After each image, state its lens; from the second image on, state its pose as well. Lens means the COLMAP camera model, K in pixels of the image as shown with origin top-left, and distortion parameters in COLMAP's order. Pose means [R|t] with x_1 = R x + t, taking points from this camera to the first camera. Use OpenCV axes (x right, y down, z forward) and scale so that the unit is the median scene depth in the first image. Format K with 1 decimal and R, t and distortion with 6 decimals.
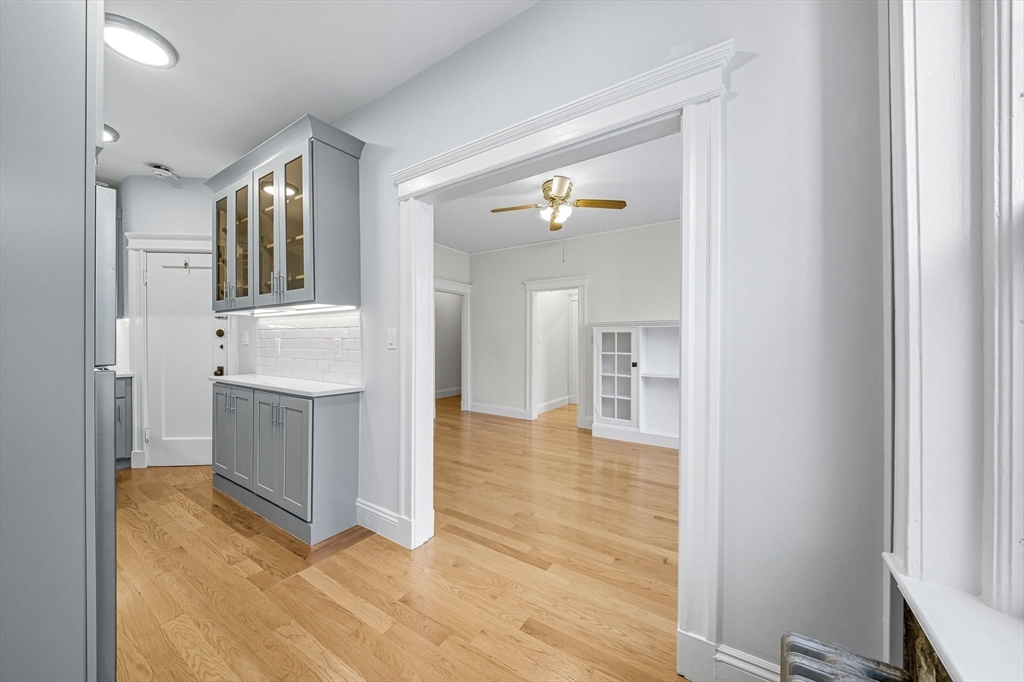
lens RADIAL K [[359.3, 0, 509.0], [0, 359.3, 342.9], [0, 0, 1]] dist [0.000483, -0.002480]
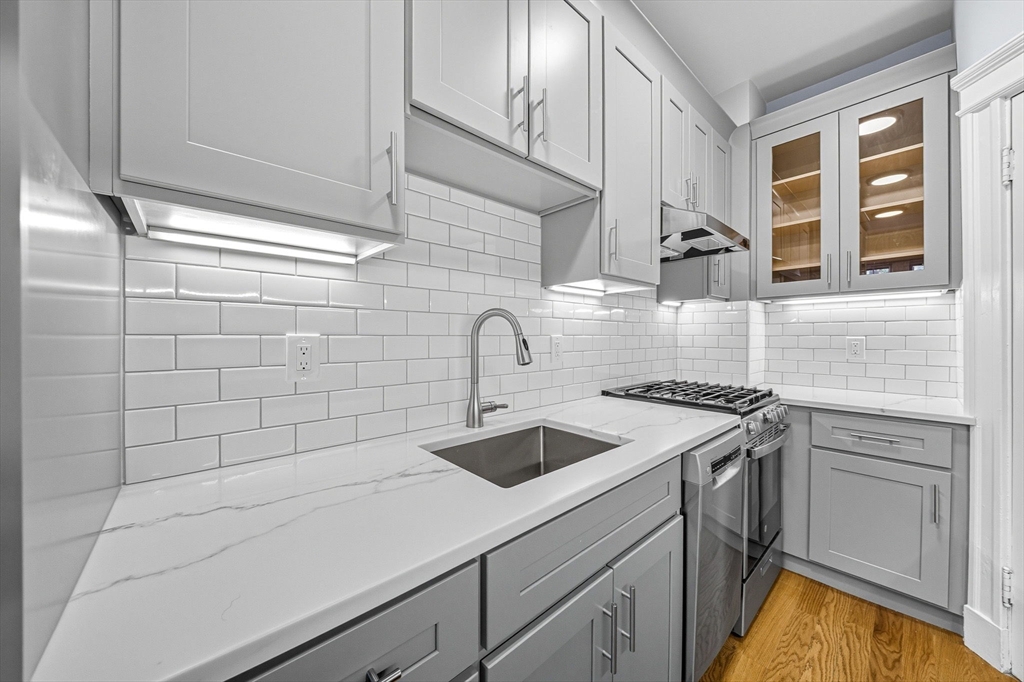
lens RADIAL K [[359.3, 0, 511.8], [0, 359.3, 339.3], [0, 0, 1]] dist [0.000483, -0.002480]
pose [[-0.247720, 0.005194, -0.968818, -0.408486], [-0.001358, 0.999983, 0.005708, -0.003596], [0.968831, 0.002730, -0.247709, 0.459069]]
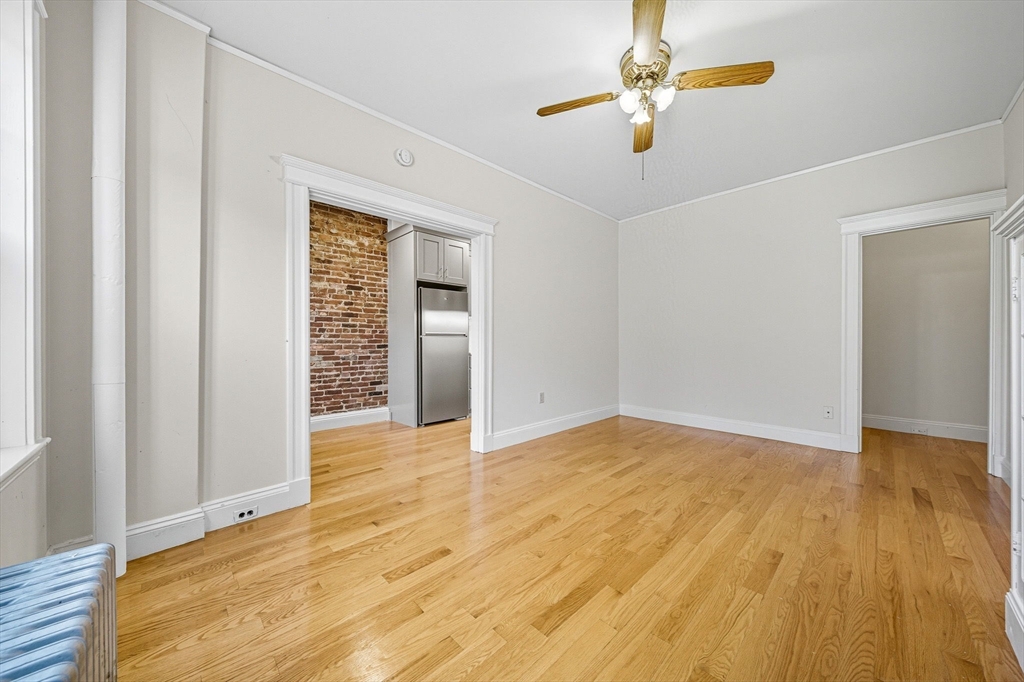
lens RADIAL K [[359.3, 0, 520.9], [0, 359.3, 344.1], [0, 0, 1]] dist [0.000483, -0.002480]
pose [[-0.194038, 0.005376, -0.980979, 0.612762], [-0.000543, 0.999984, 0.005587, 0.032046], [0.980994, 0.001616, -0.194032, 0.715018]]
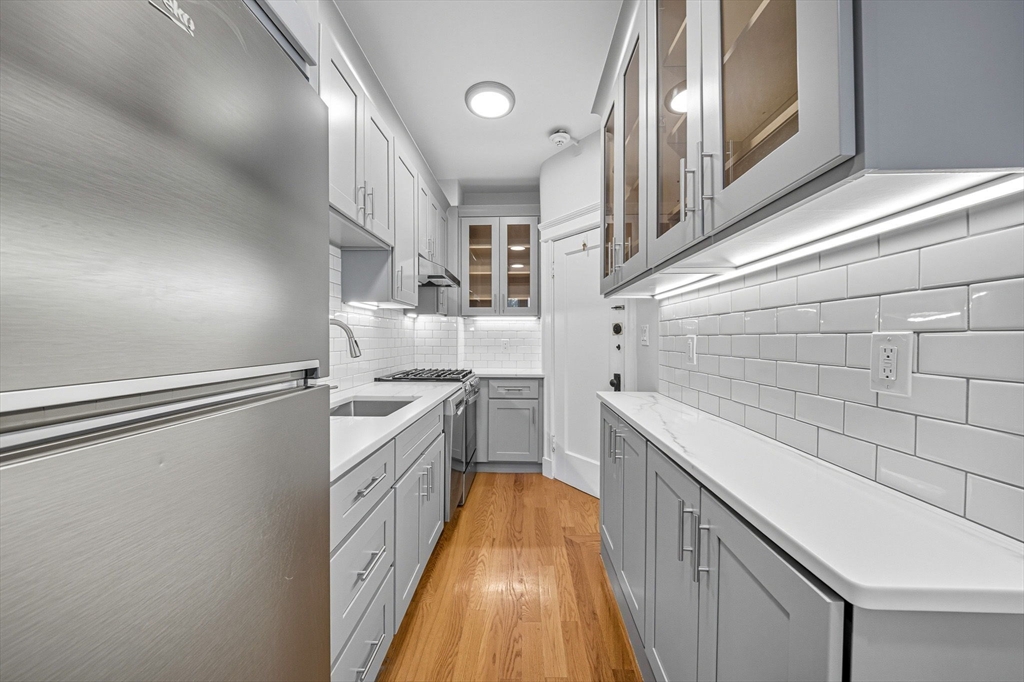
lens RADIAL K [[359.3, 0, 508.0], [0, 359.3, 341.0], [0, 0, 1]] dist [0.000483, -0.002480]
pose [[0.508987, 0.003840, -0.860765, -0.225594], [-0.001917, 0.999993, 0.003327, -0.003248], [0.860772, -0.000043, 0.508991, 0.342407]]
